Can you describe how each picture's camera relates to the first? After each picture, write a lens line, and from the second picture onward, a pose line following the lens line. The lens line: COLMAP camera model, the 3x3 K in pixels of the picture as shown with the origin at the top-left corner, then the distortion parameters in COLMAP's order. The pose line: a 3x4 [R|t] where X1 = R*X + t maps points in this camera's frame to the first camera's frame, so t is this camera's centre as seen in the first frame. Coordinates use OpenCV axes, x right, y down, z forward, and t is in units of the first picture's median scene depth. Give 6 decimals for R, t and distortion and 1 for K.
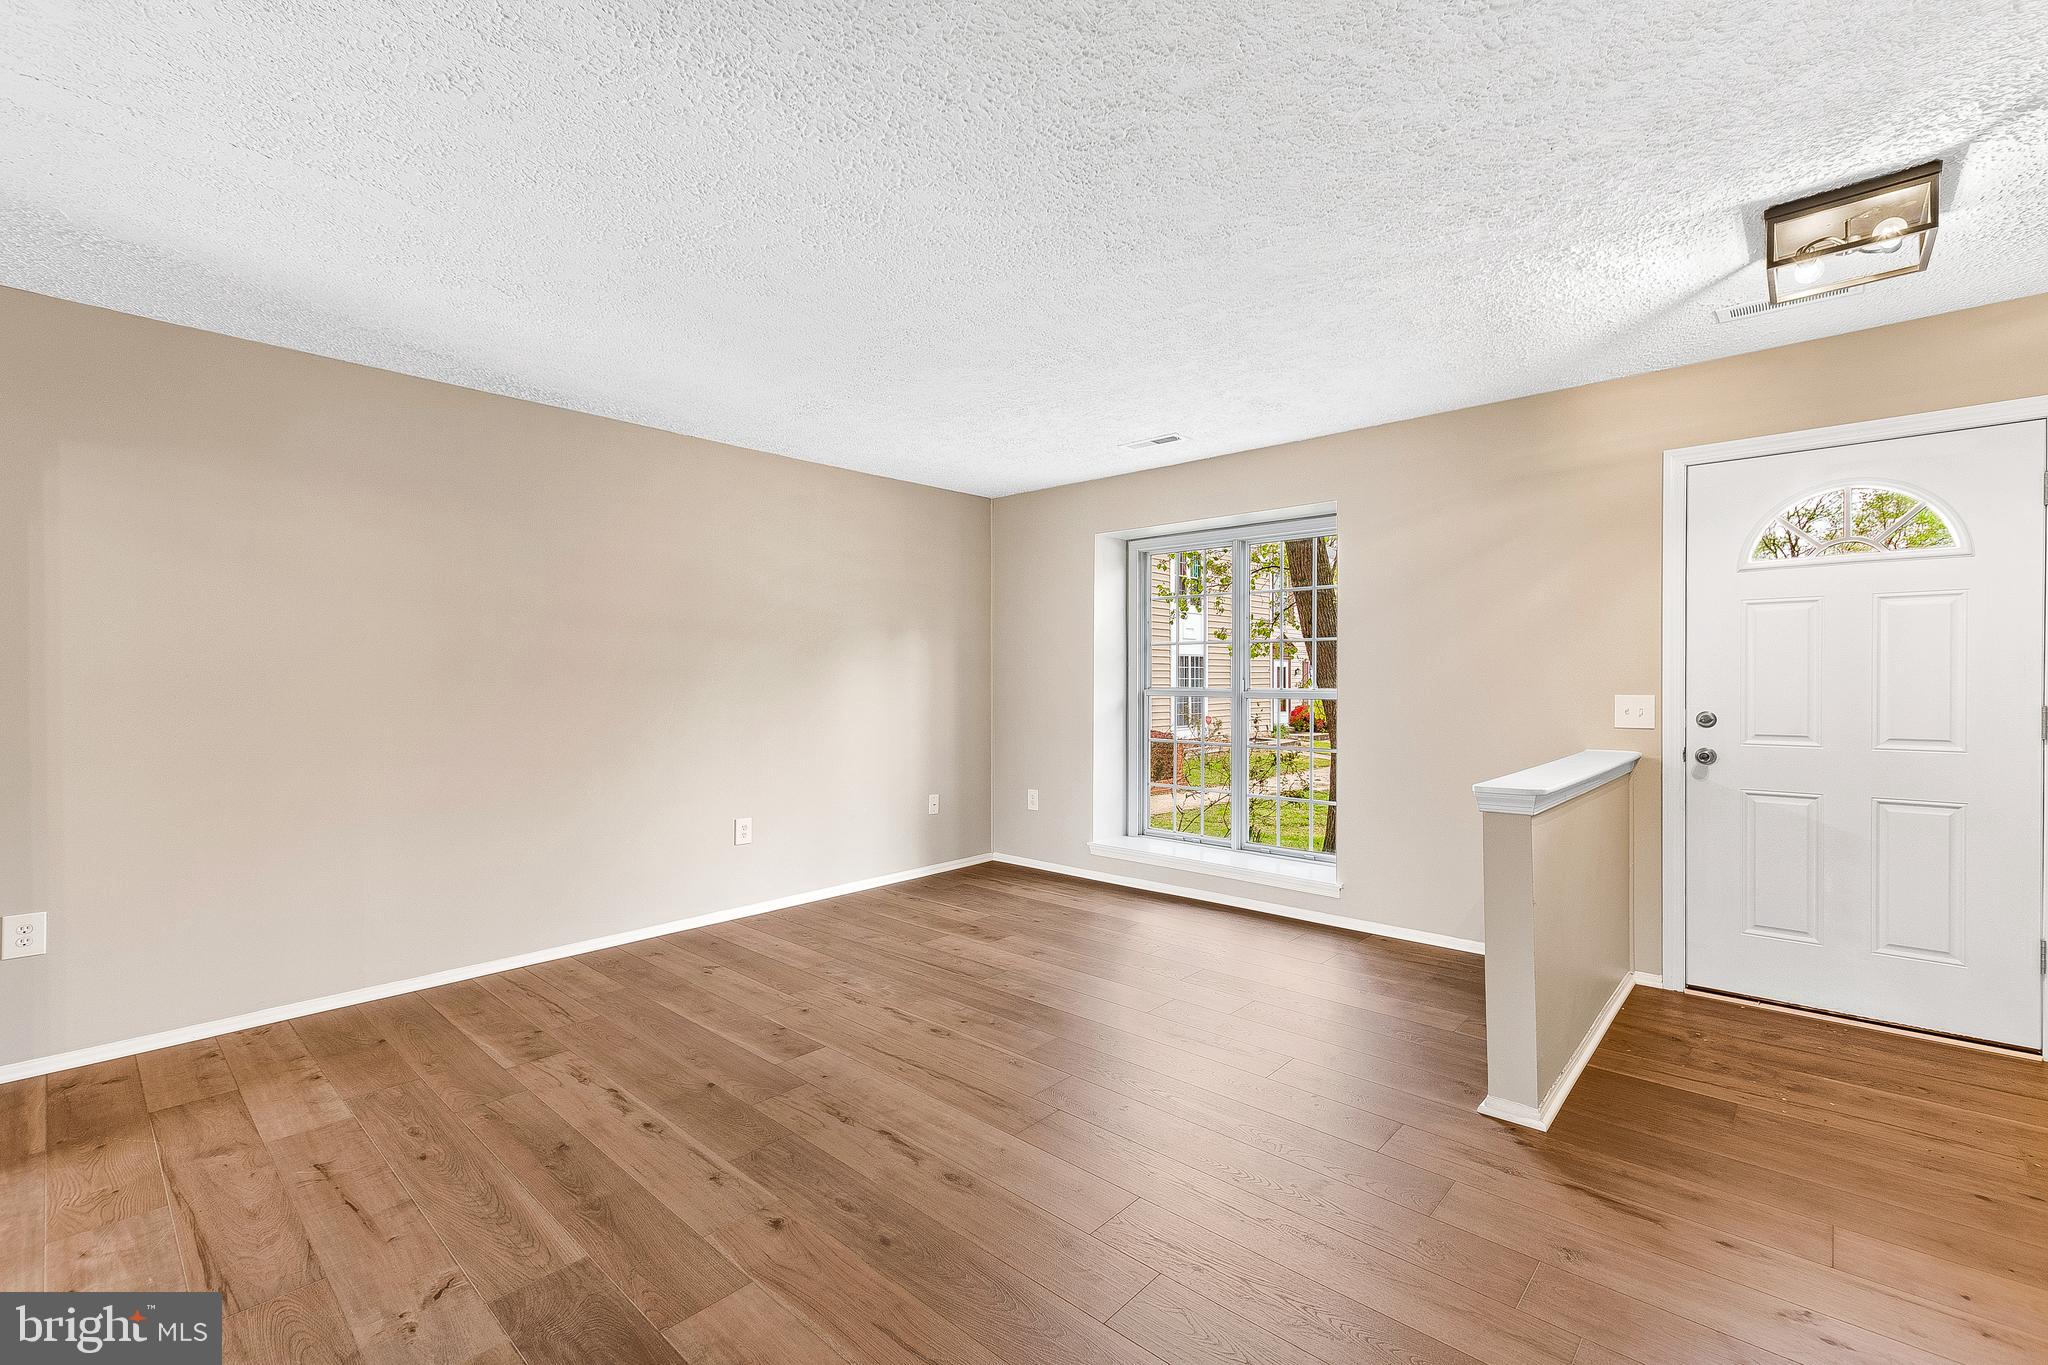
lens RADIAL K [[884.3, 0, 1034.5], [0, 884.3, 686.3], [0, 0, 1]] dist [0.016987, -0.003423]
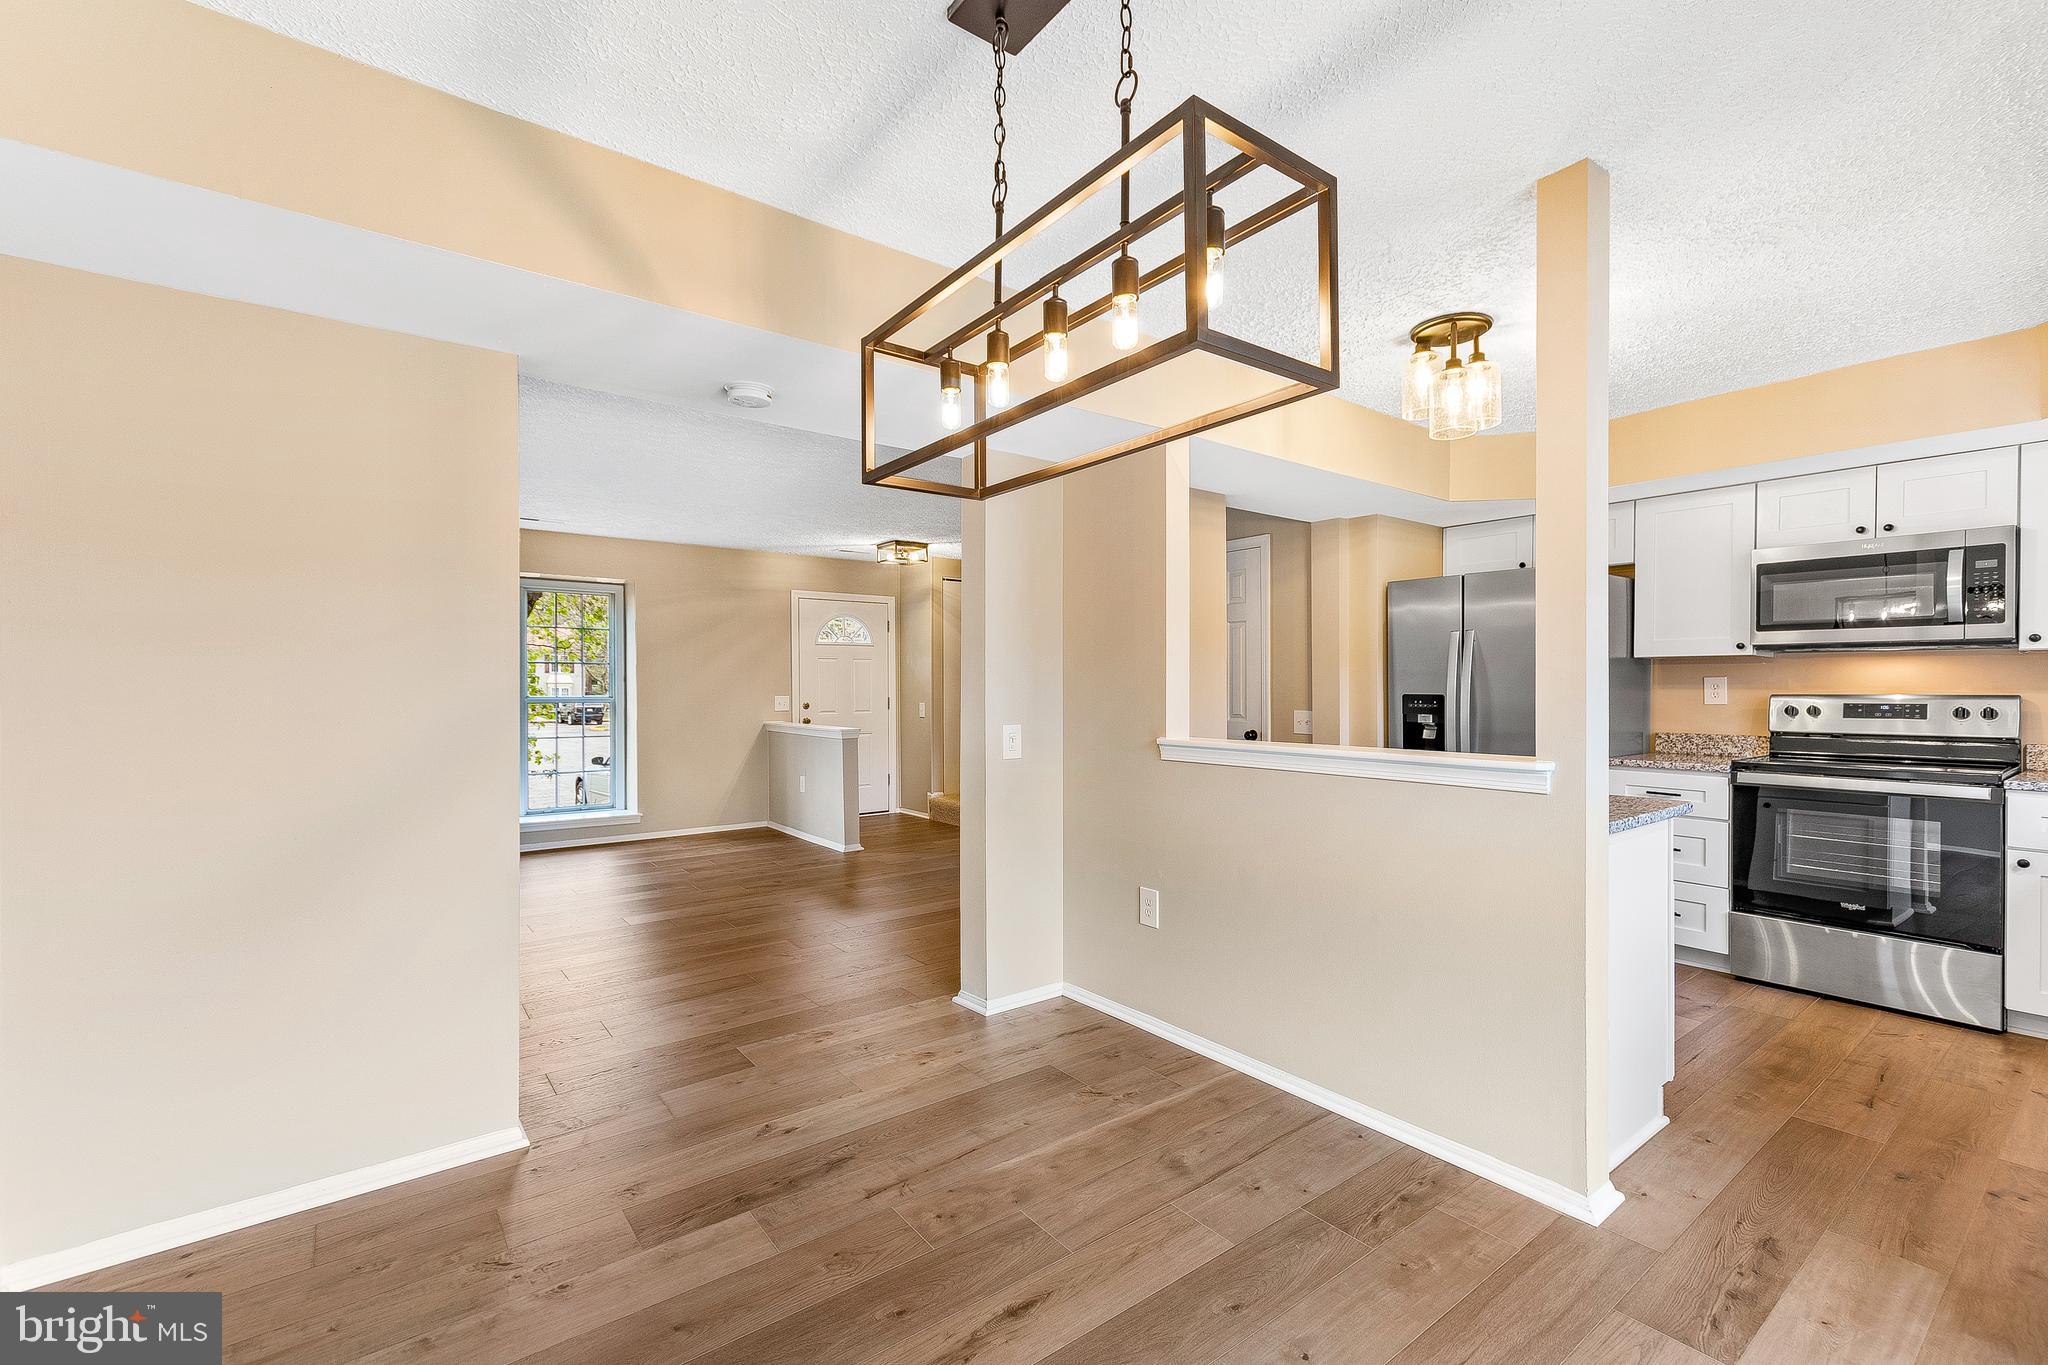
lens RADIAL K [[884.3, 0, 1030.8], [0, 884.3, 690.2], [0, 0, 1]] dist [0.016987, -0.003423]
pose [[0.184389, -0.000204, 0.982853, -1.569289], [0.009428, 0.999954, -0.001561, 0.004646], [-0.982808, 0.009554, 0.184382, -0.027932]]
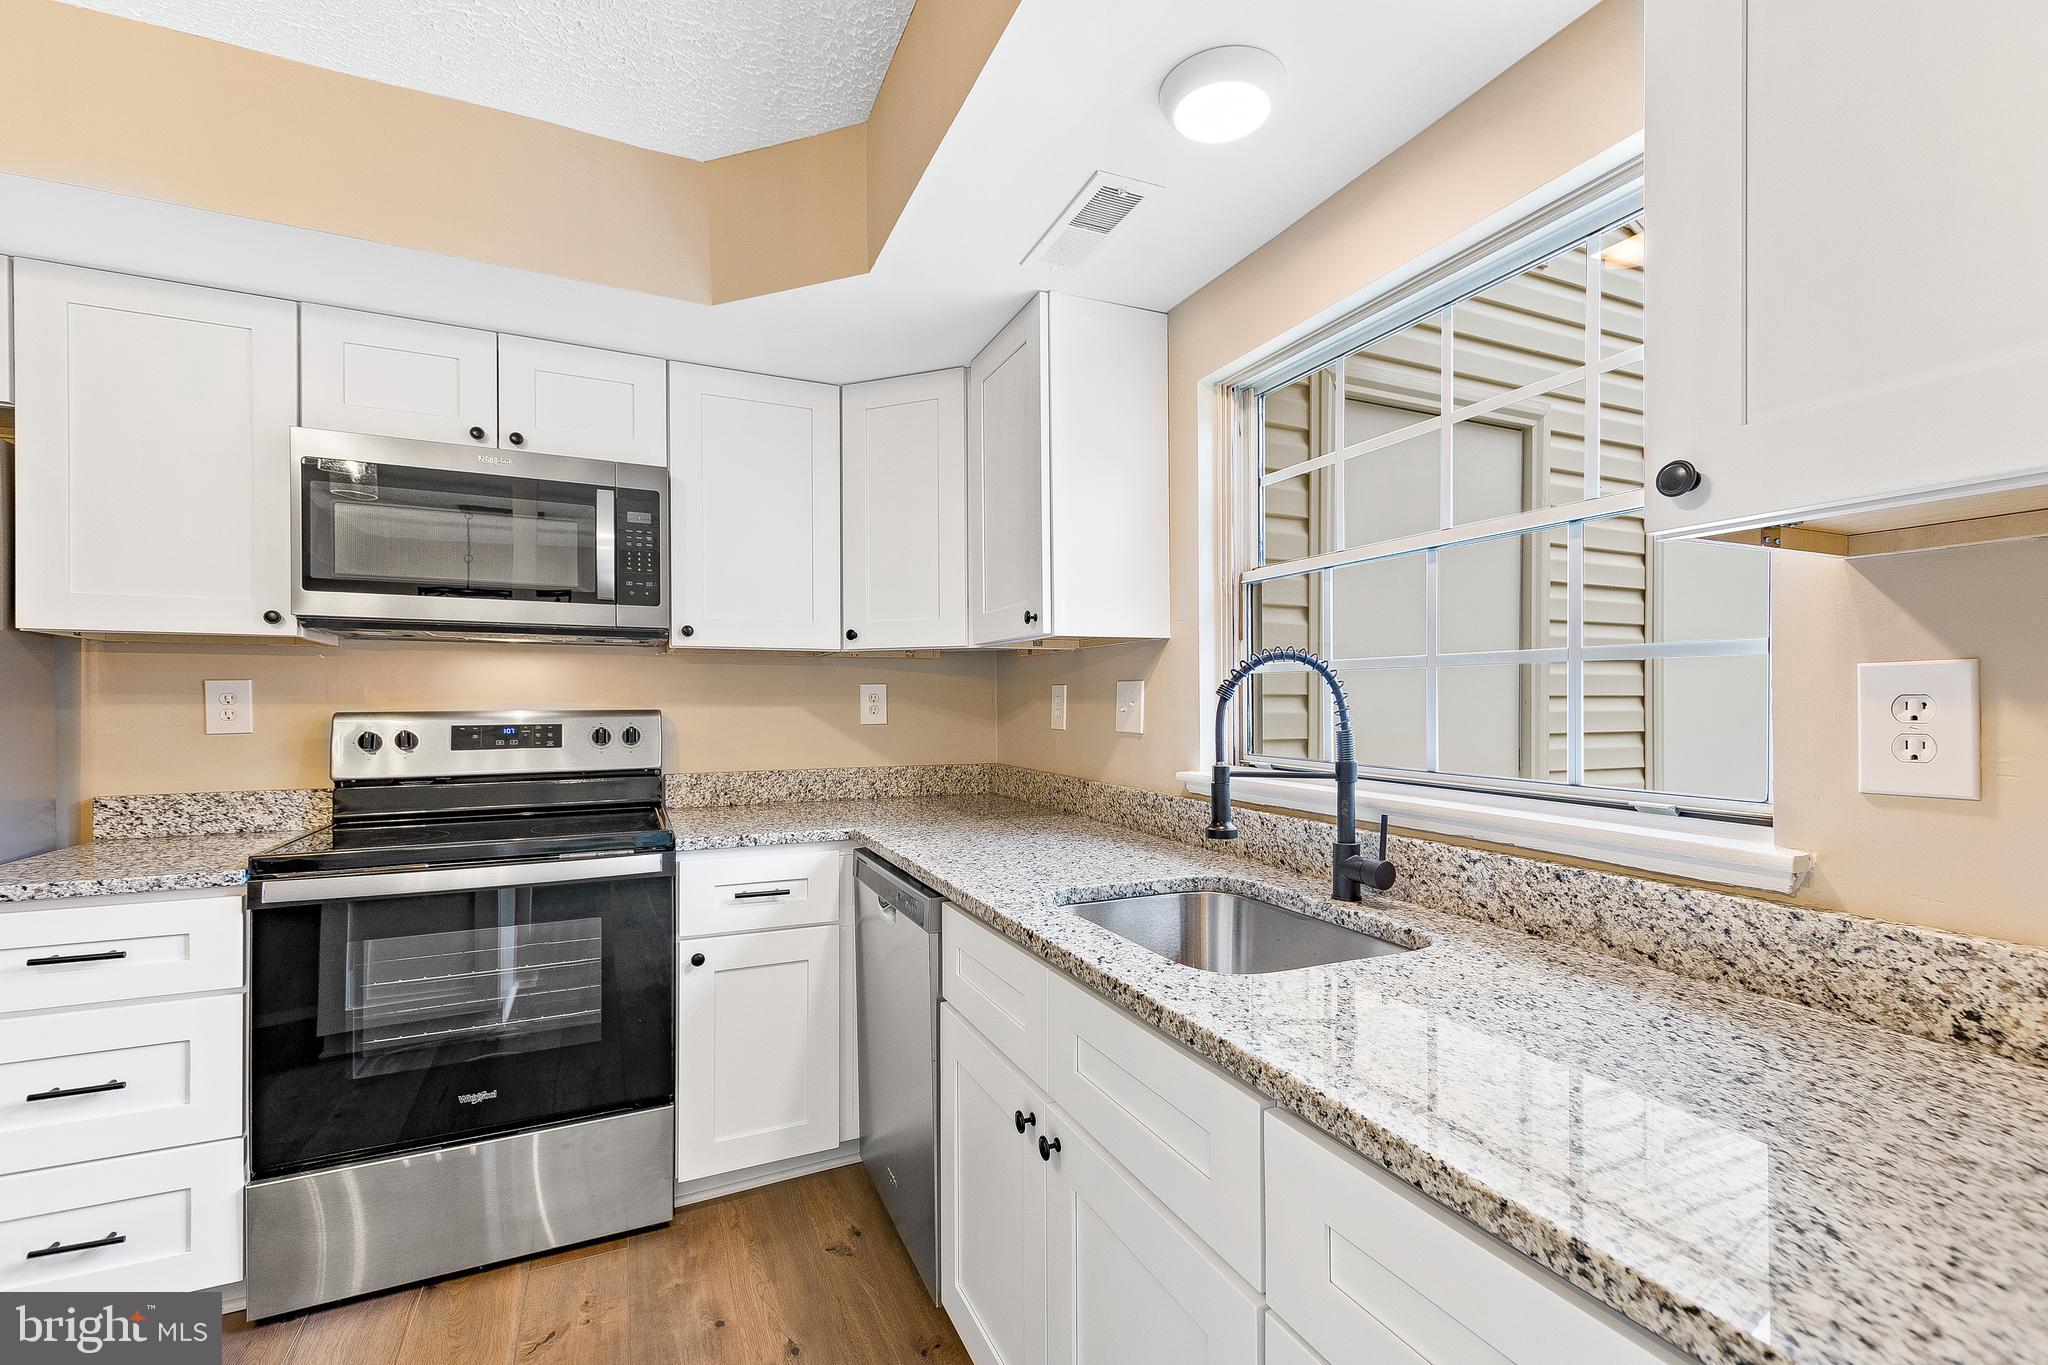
lens RADIAL K [[884.3, 0, 1037.5], [0, 884.3, 705.4], [0, 0, 1]] dist [0.016987, -0.003423]
pose [[-0.919765, 0.002056, 0.392464, -0.904283], [0.008393, 0.999861, 0.014430, 0.007535], [-0.392379, 0.016566, -0.919654, -0.403587]]
